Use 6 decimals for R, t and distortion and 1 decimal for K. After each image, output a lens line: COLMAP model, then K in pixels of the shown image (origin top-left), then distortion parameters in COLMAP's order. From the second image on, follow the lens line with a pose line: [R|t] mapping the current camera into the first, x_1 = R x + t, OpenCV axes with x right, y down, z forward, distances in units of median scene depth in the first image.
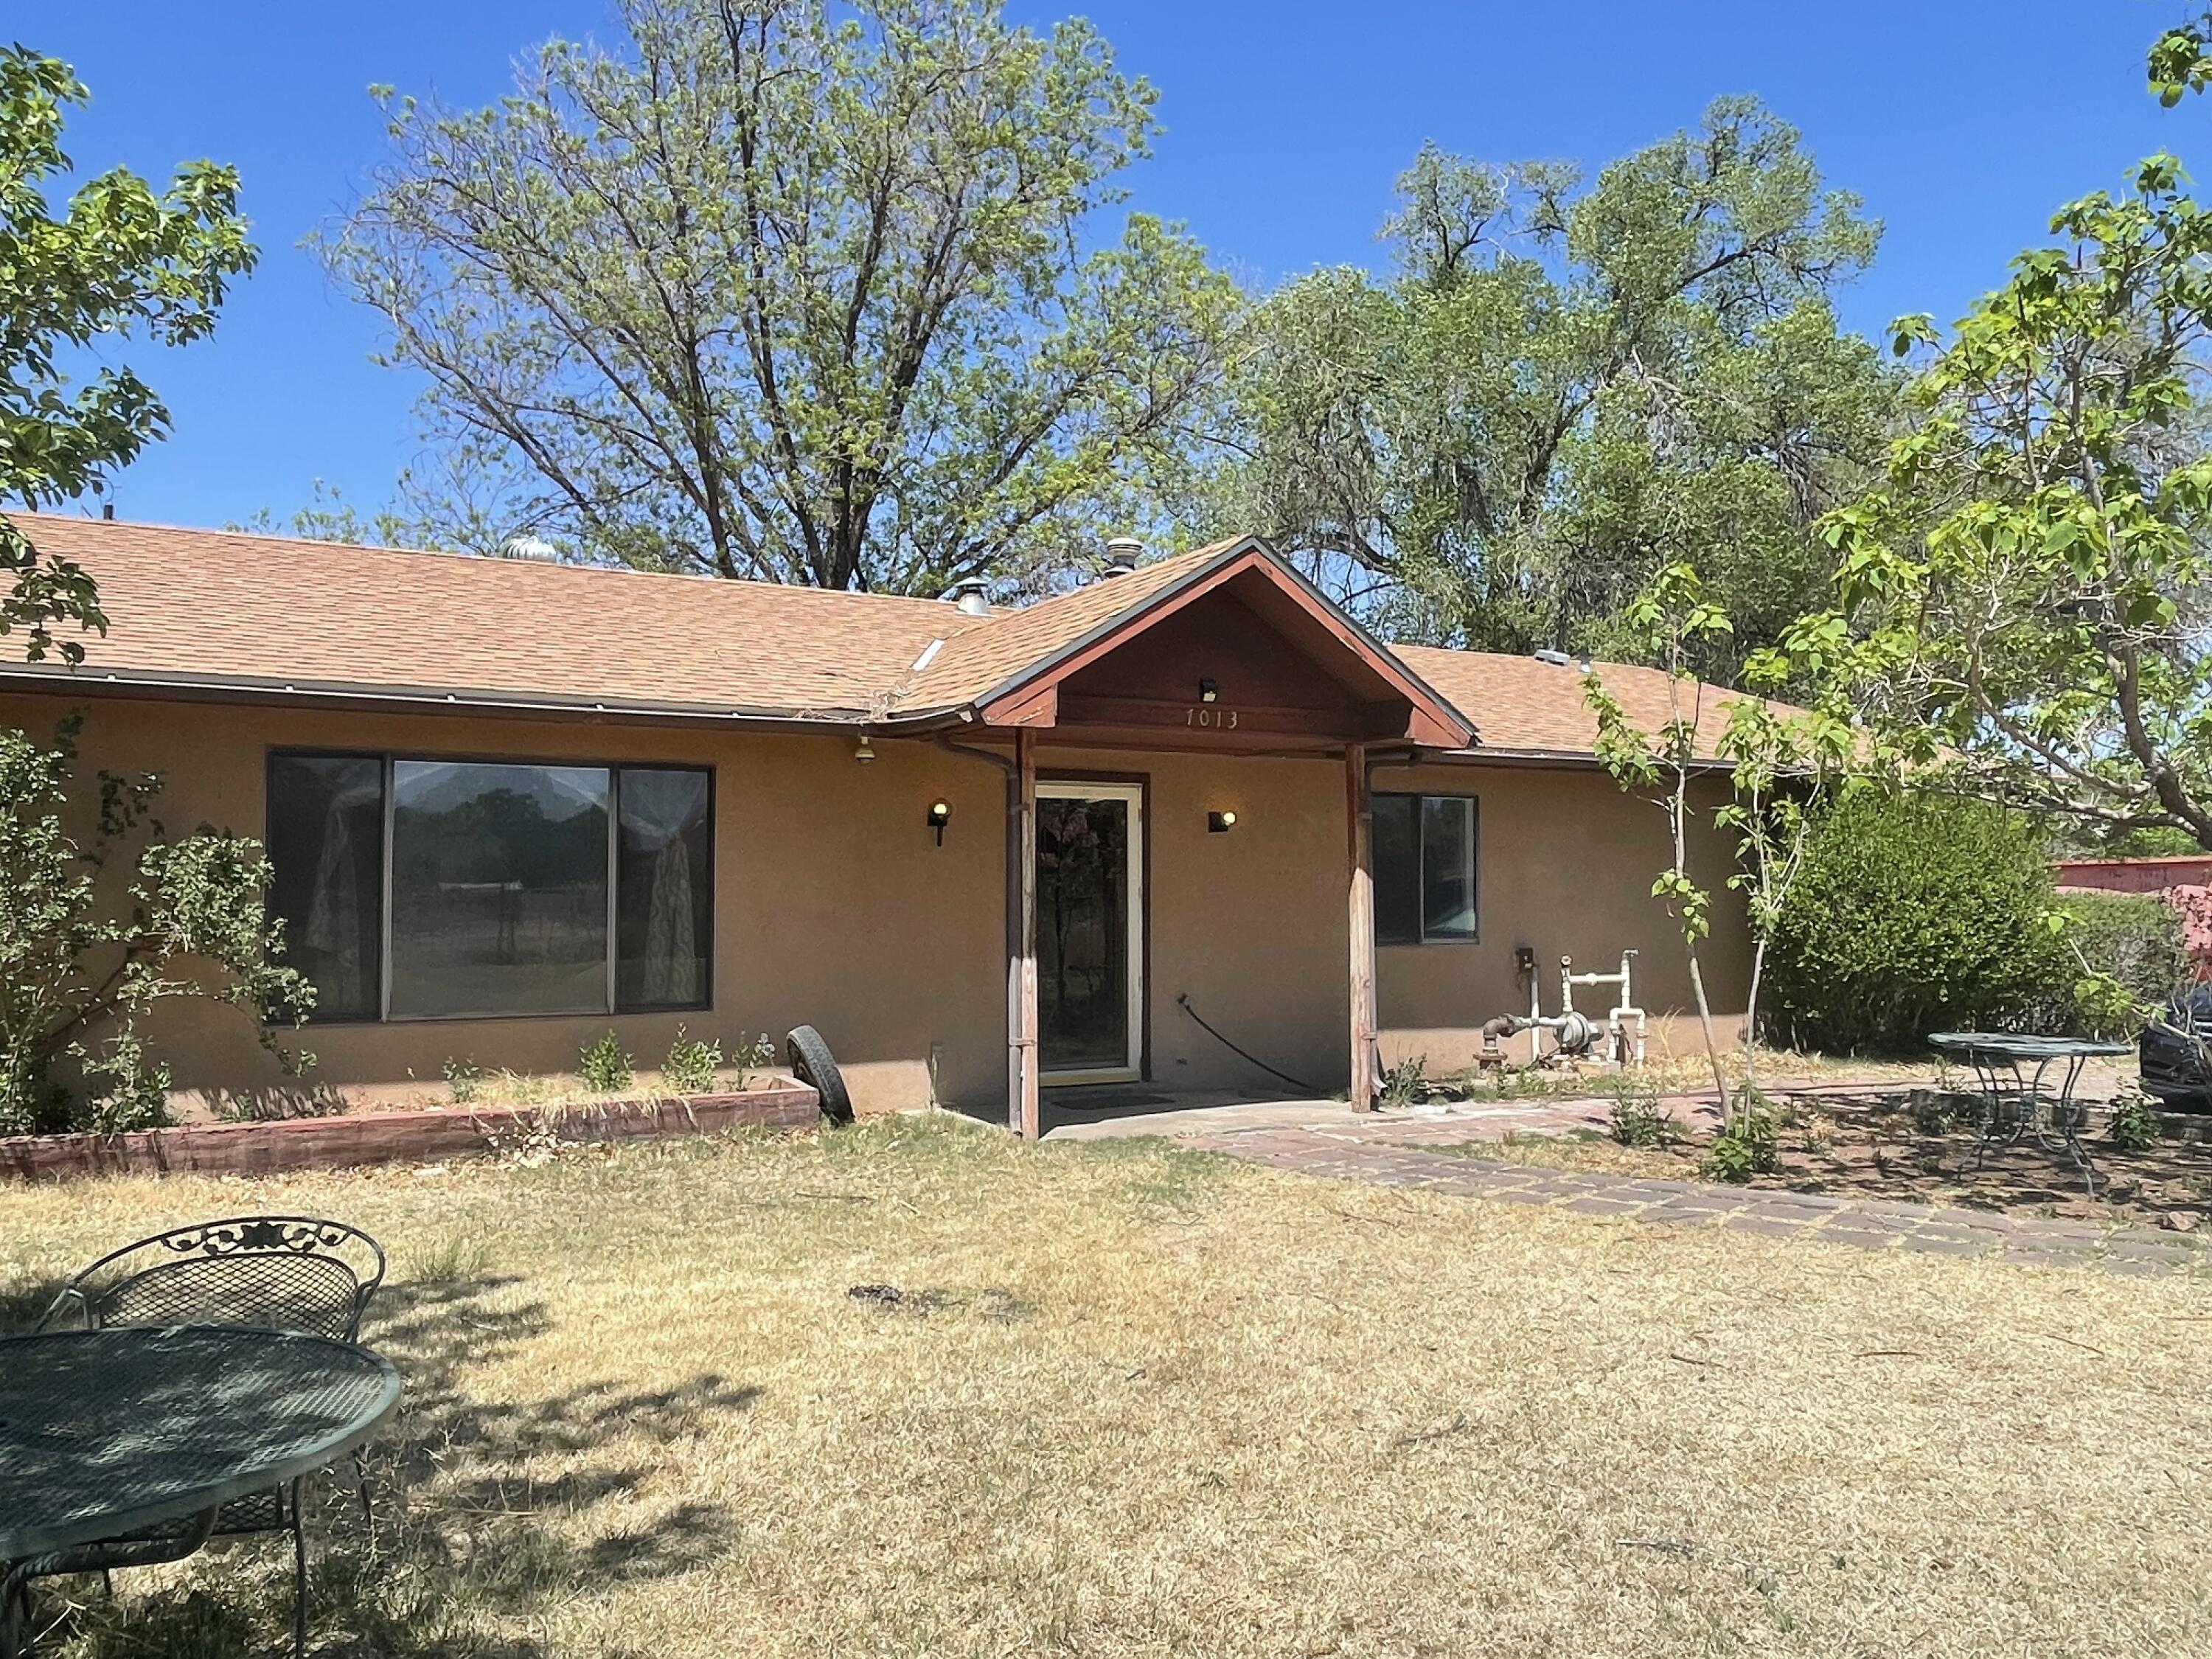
lens RADIAL K [[1626.3, 0, 1106.0], [0, 1626.3, 829.5], [0, 0, 1]] dist [-0.001302, -0.002600]
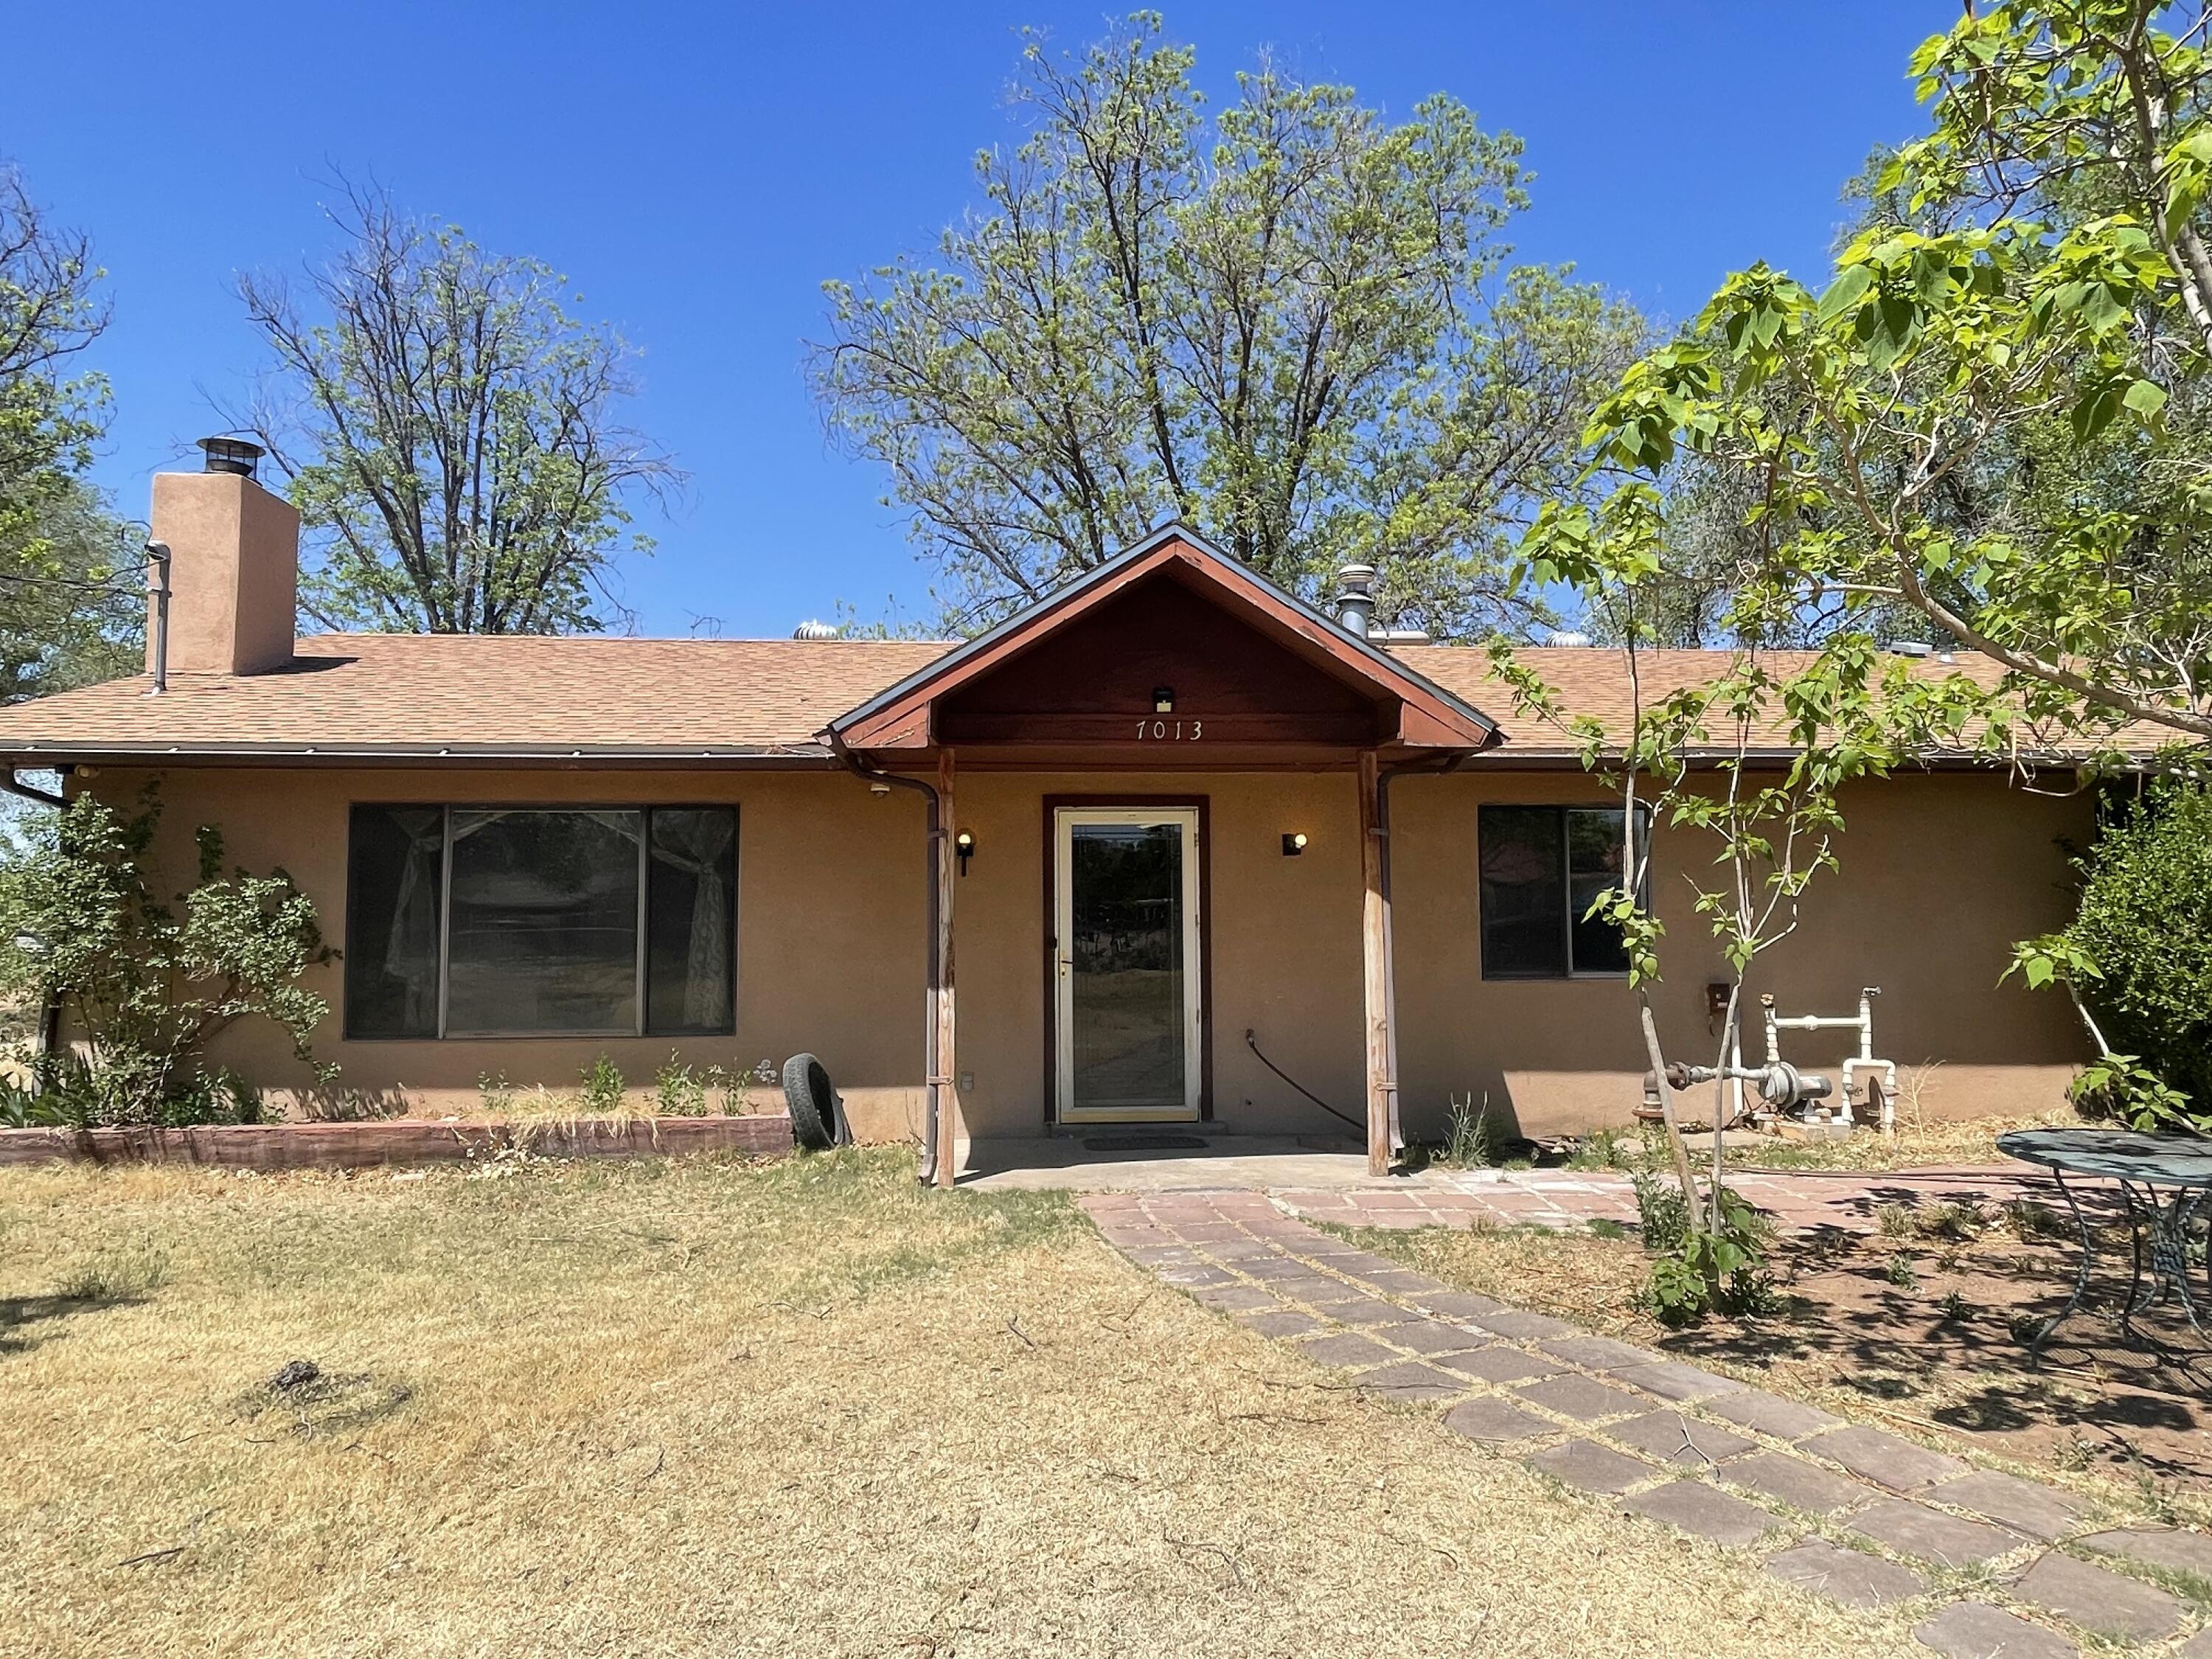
lens RADIAL K [[1348.3, 0, 1106.0], [0, 1348.3, 829.5], [0, 0, 1]] dist [0.019312, -0.043728]
pose [[0.910632, -0.033401, -0.411867, 0.324290], [0.021693, 0.999218, -0.033070, 0.011034], [0.412649, 0.021180, 0.910644, 0.279756]]
